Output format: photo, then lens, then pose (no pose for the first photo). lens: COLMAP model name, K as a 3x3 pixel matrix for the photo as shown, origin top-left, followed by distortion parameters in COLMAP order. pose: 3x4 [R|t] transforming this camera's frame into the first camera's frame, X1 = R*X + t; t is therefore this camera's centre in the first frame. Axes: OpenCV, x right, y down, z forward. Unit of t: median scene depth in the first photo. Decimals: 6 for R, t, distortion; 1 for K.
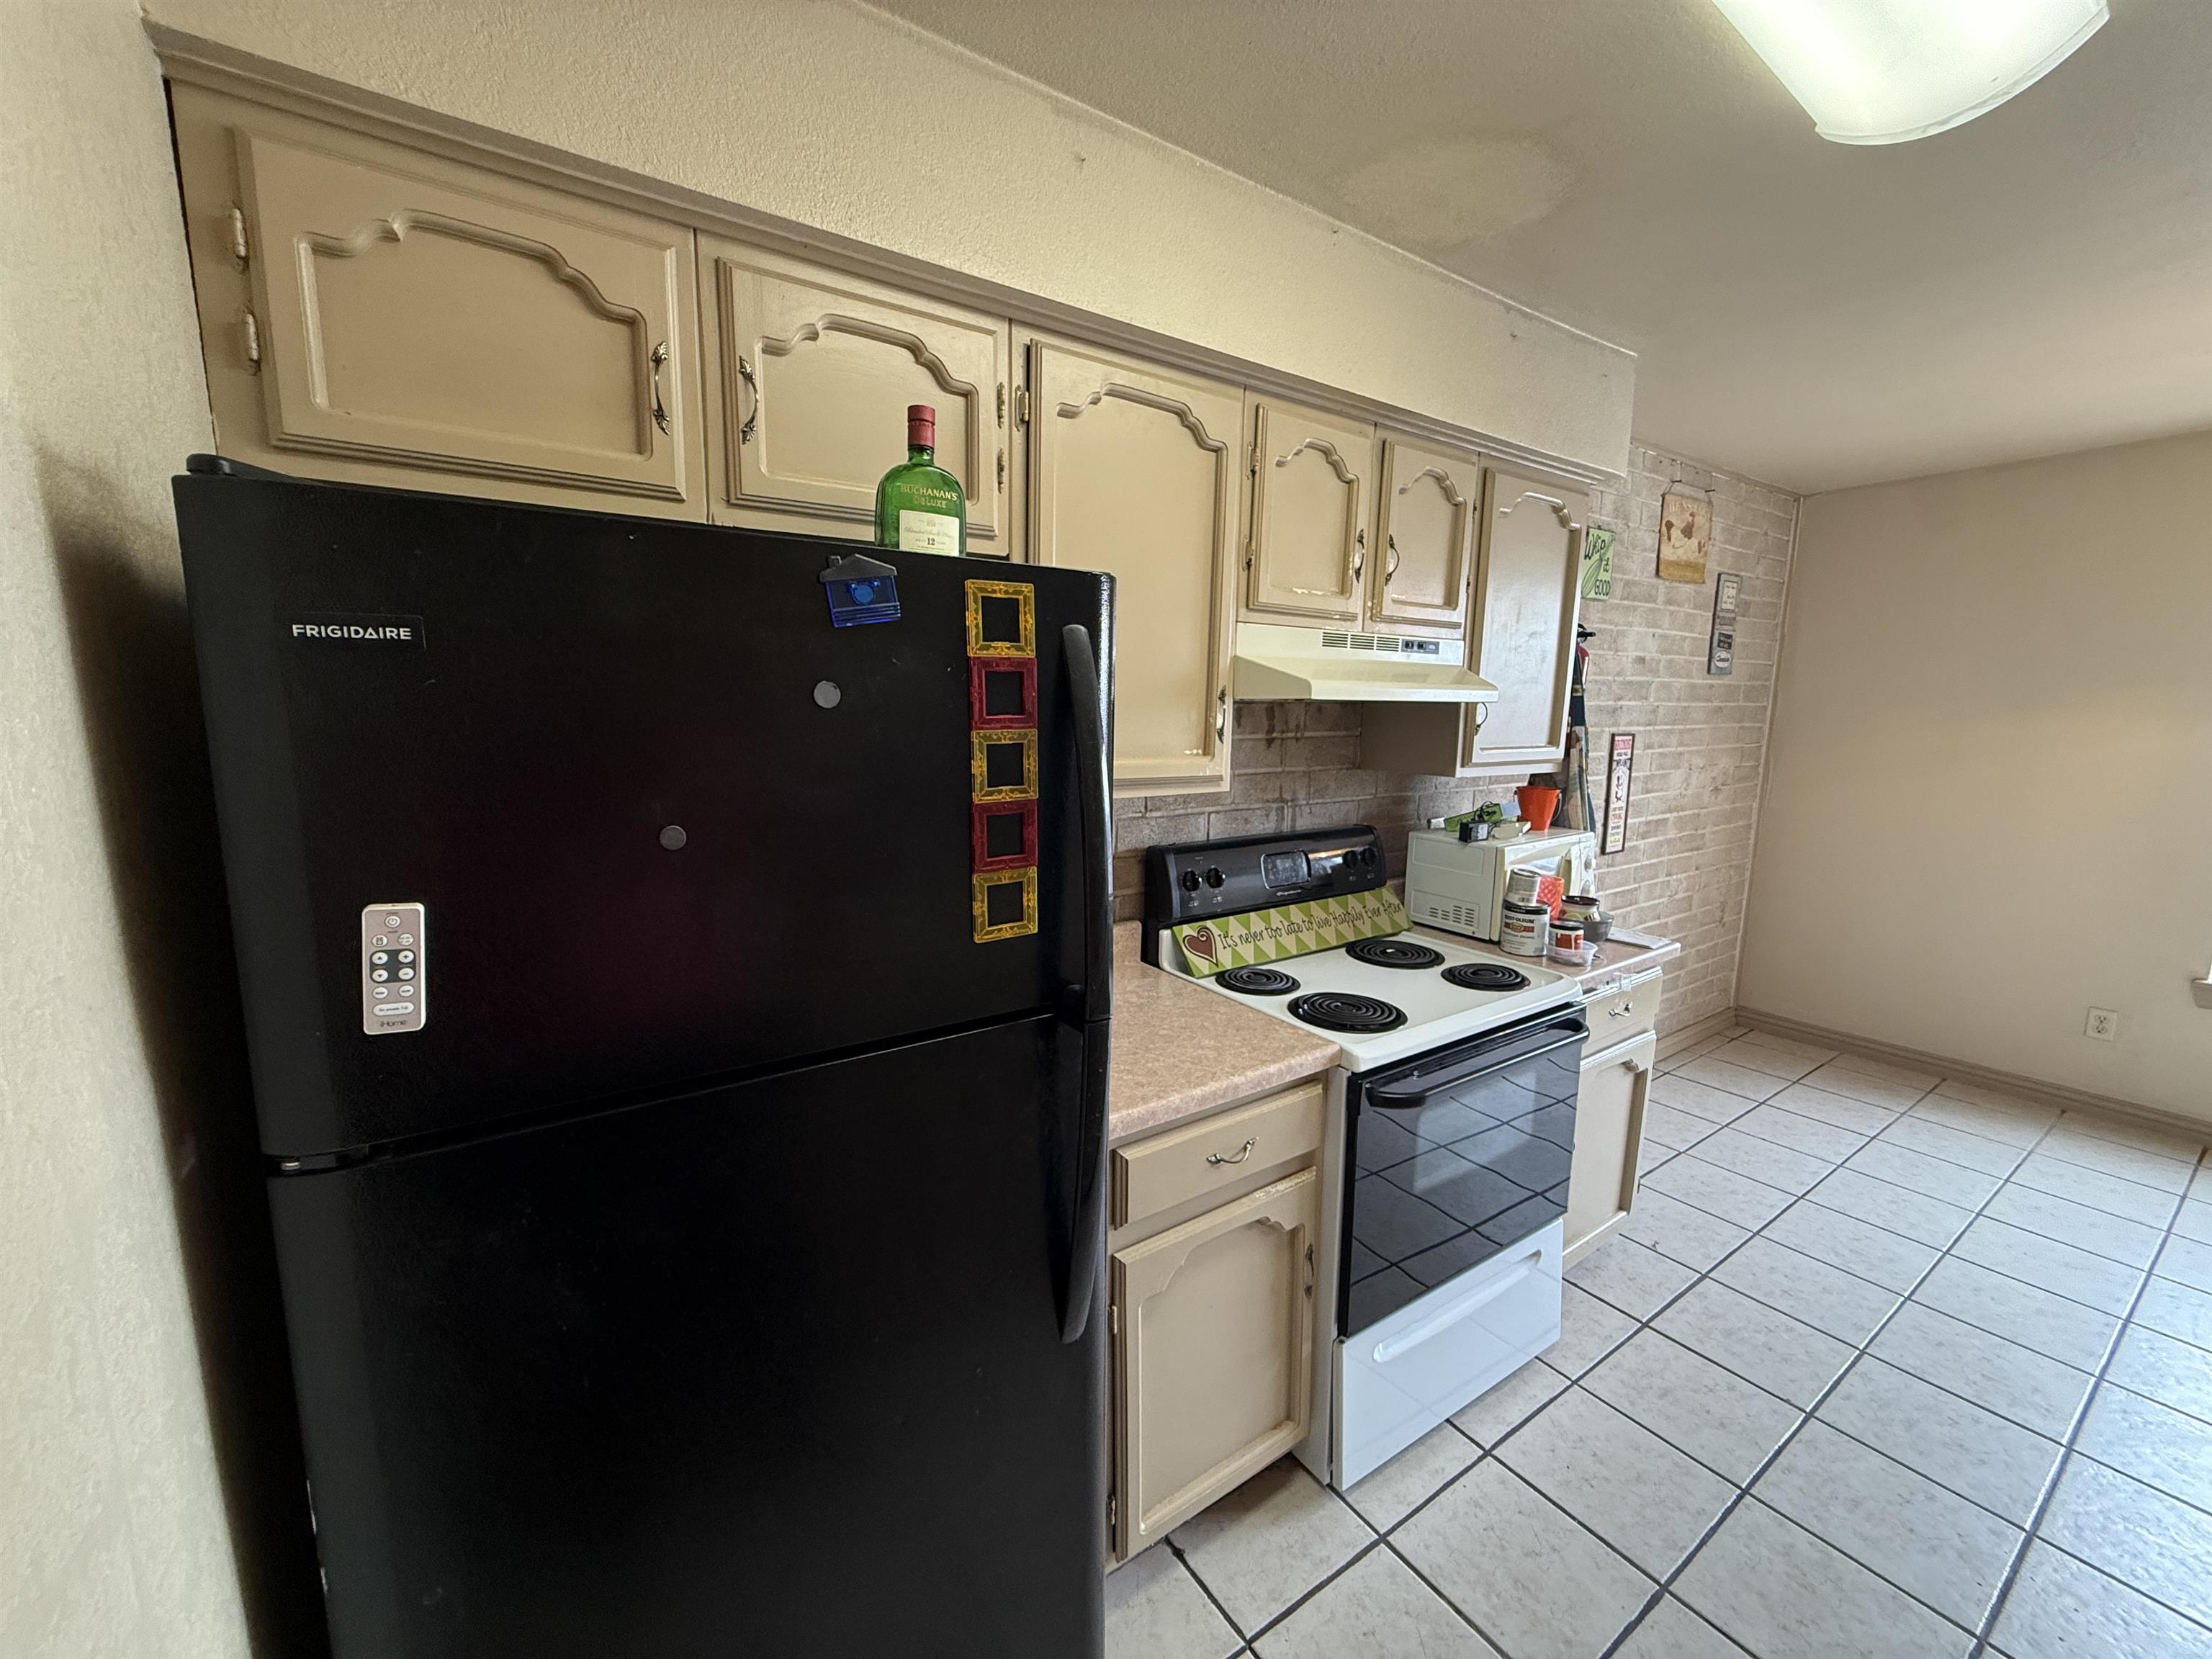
lens RADIAL K [[874.8, 0, 1104.3], [0, 874.8, 832.7], [0, 0, 1]] dist [0.000807, 0.000206]
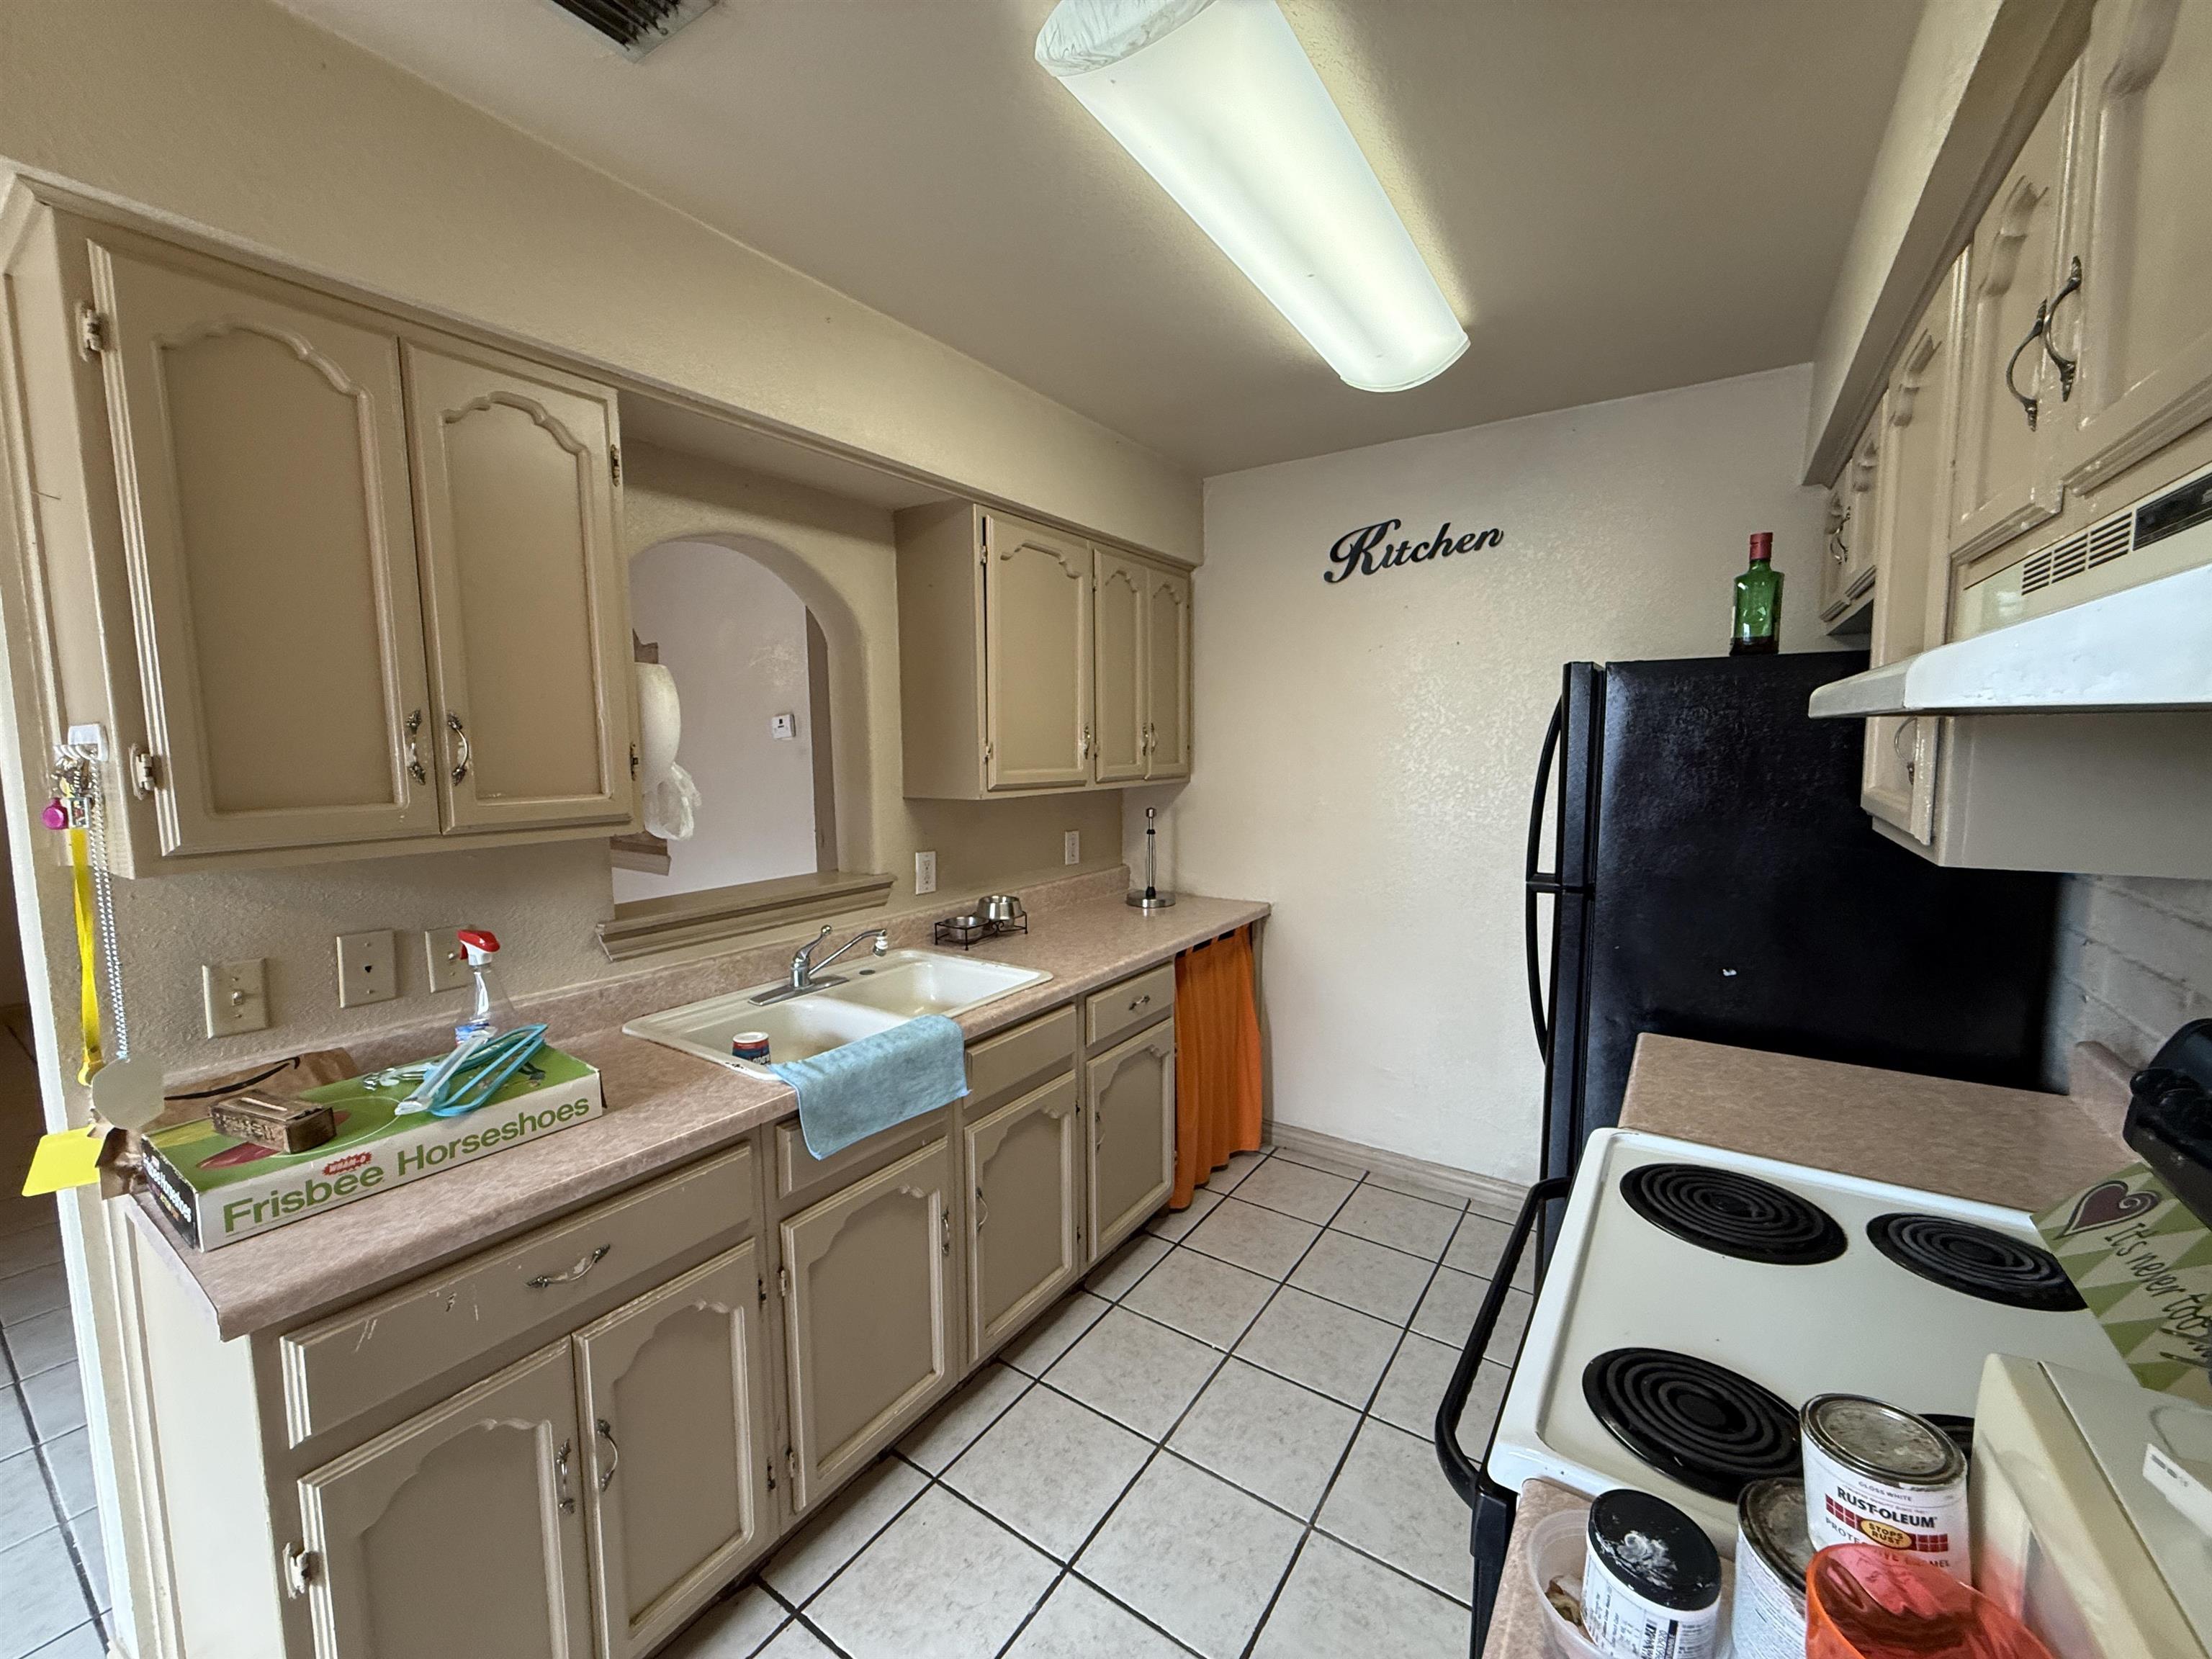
lens RADIAL K [[874.8, 0, 1104.3], [0, 874.8, 832.7], [0, 0, 1]] dist [0.000807, 0.000206]
pose [[-0.926932, 0.038678, -0.373230, 0.609466], [-0.056324, 0.969061, 0.240309, -0.124258], [0.370977, 0.243772, -0.896076, 0.886335]]
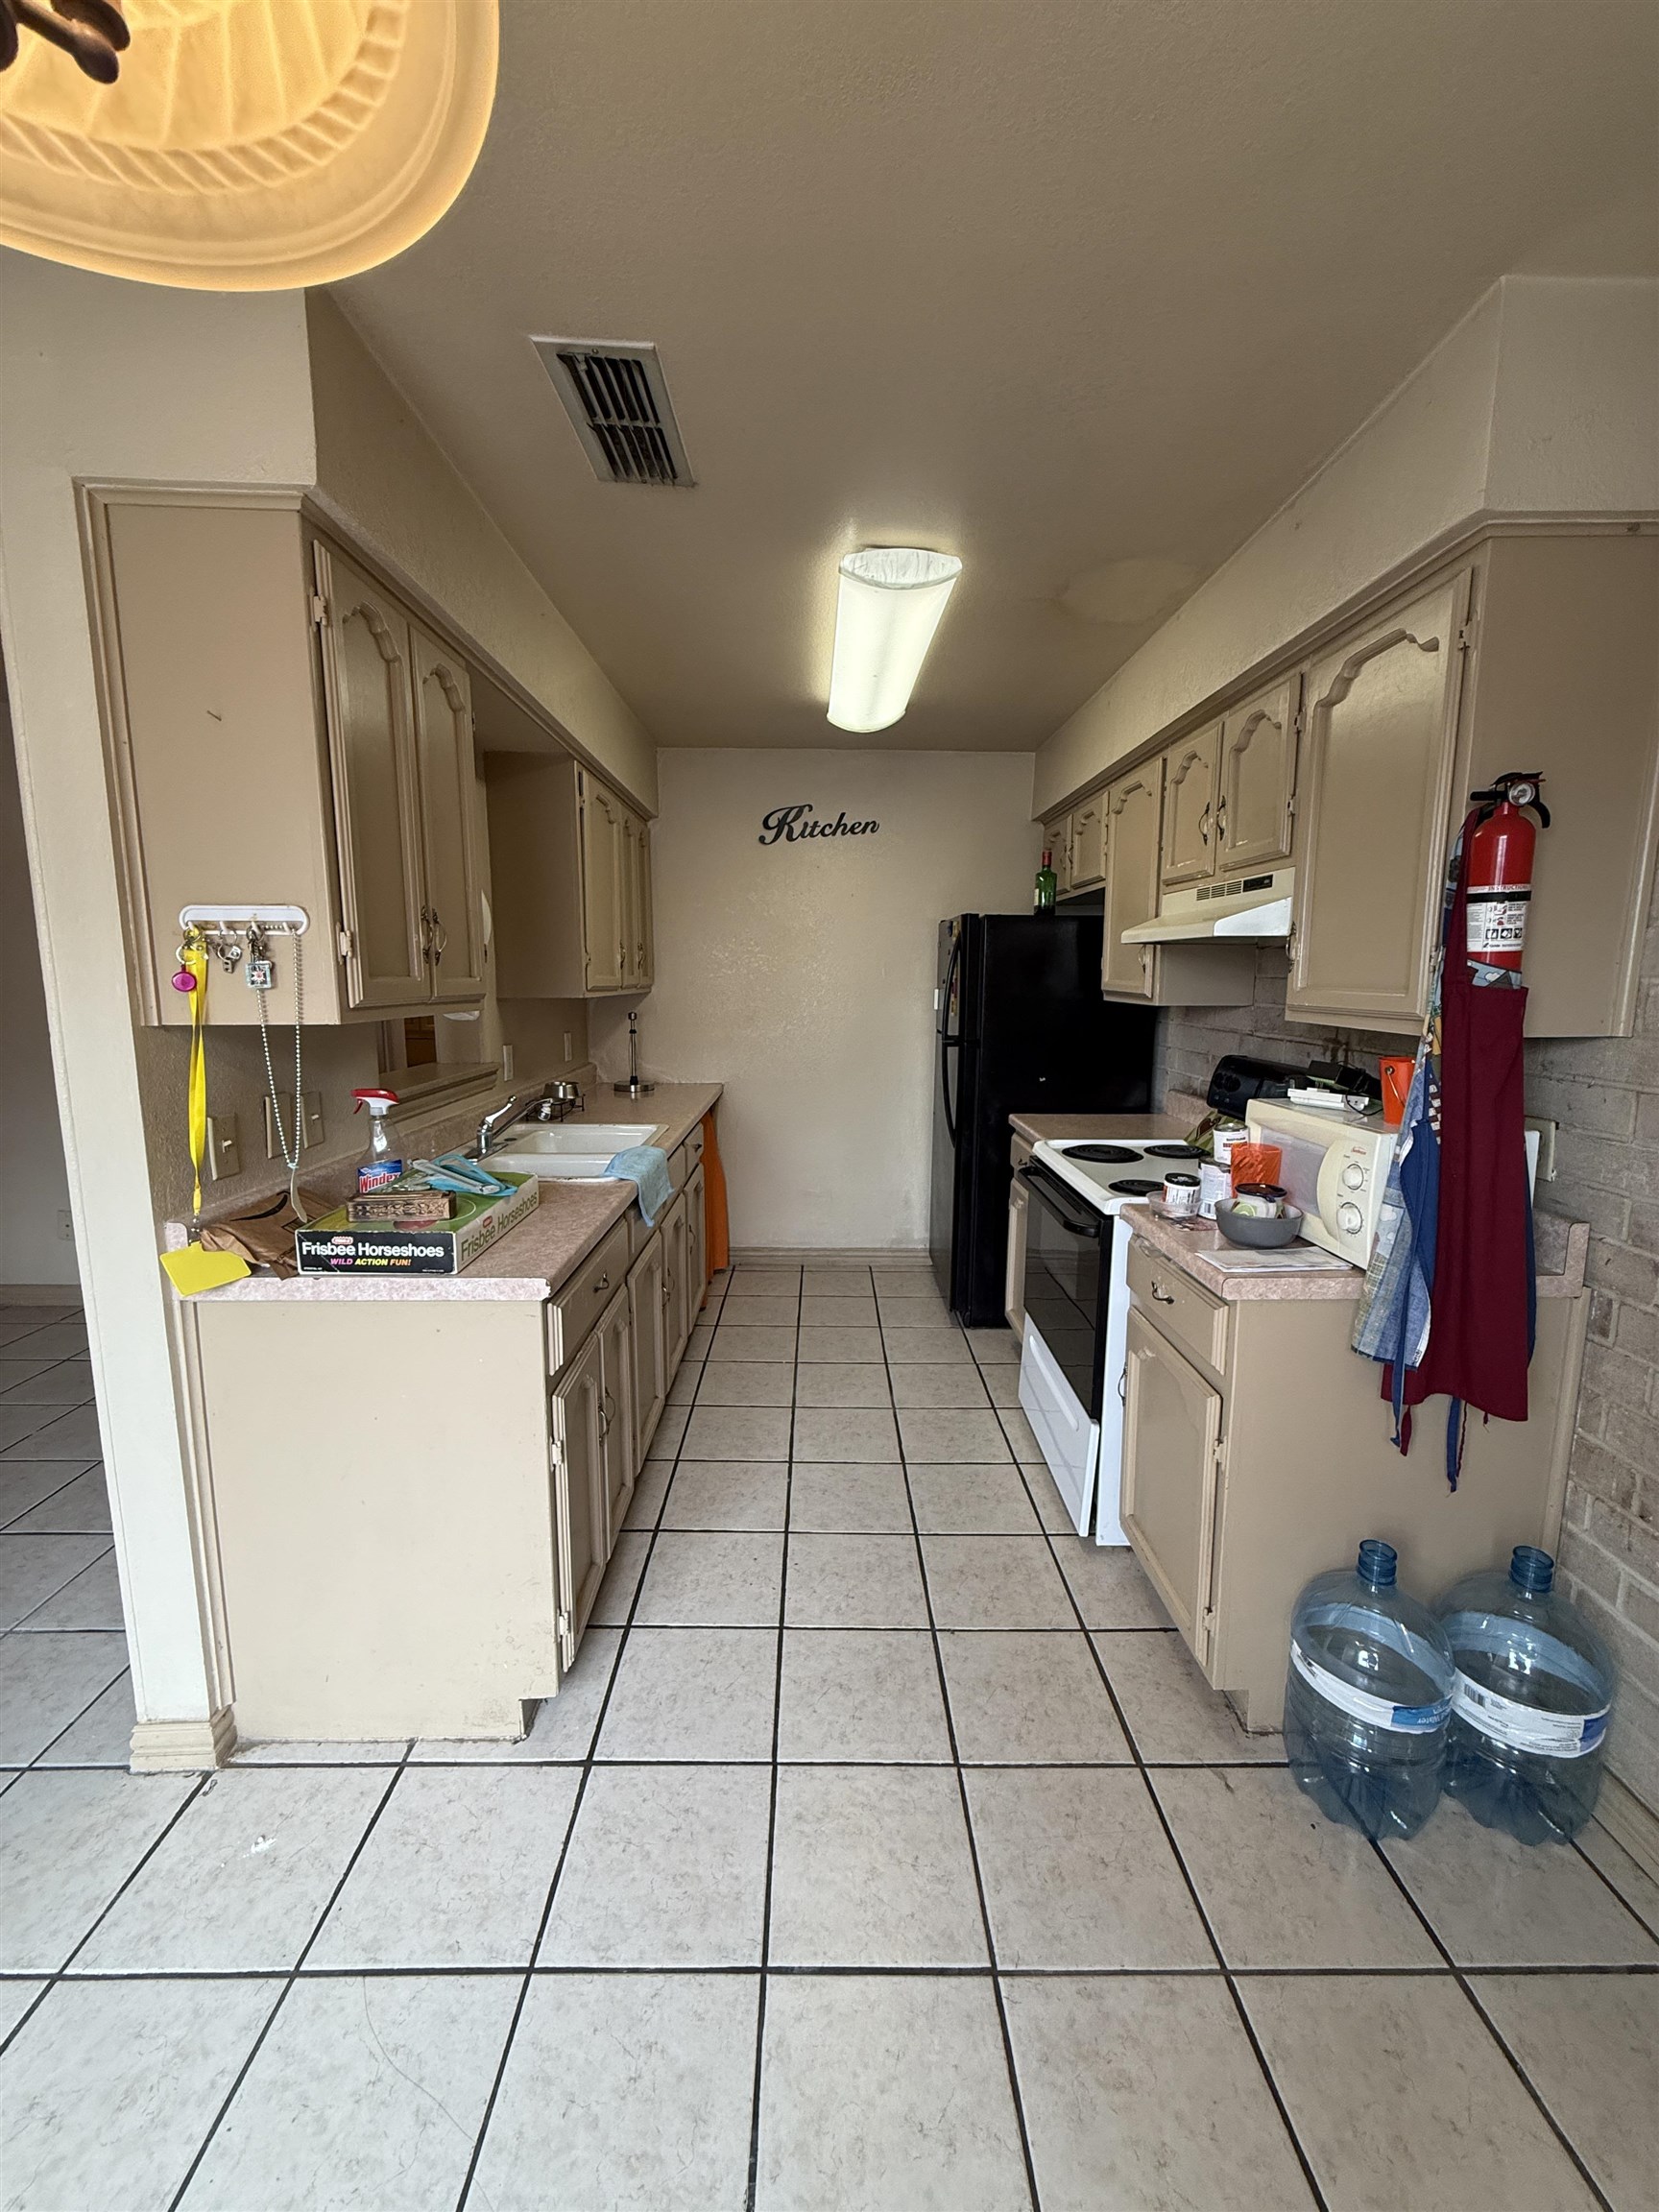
lens RADIAL K [[874.8, 0, 829.5], [0, 874.8, 1106.0], [0, 0, 1]] dist [0.000807, 0.000206]
pose [[-0.547929, 0.112681, -0.828901, 1.158988], [-0.135693, 0.965791, 0.220986, -0.093280], [0.825446, 0.233561, -0.513895, 0.903967]]
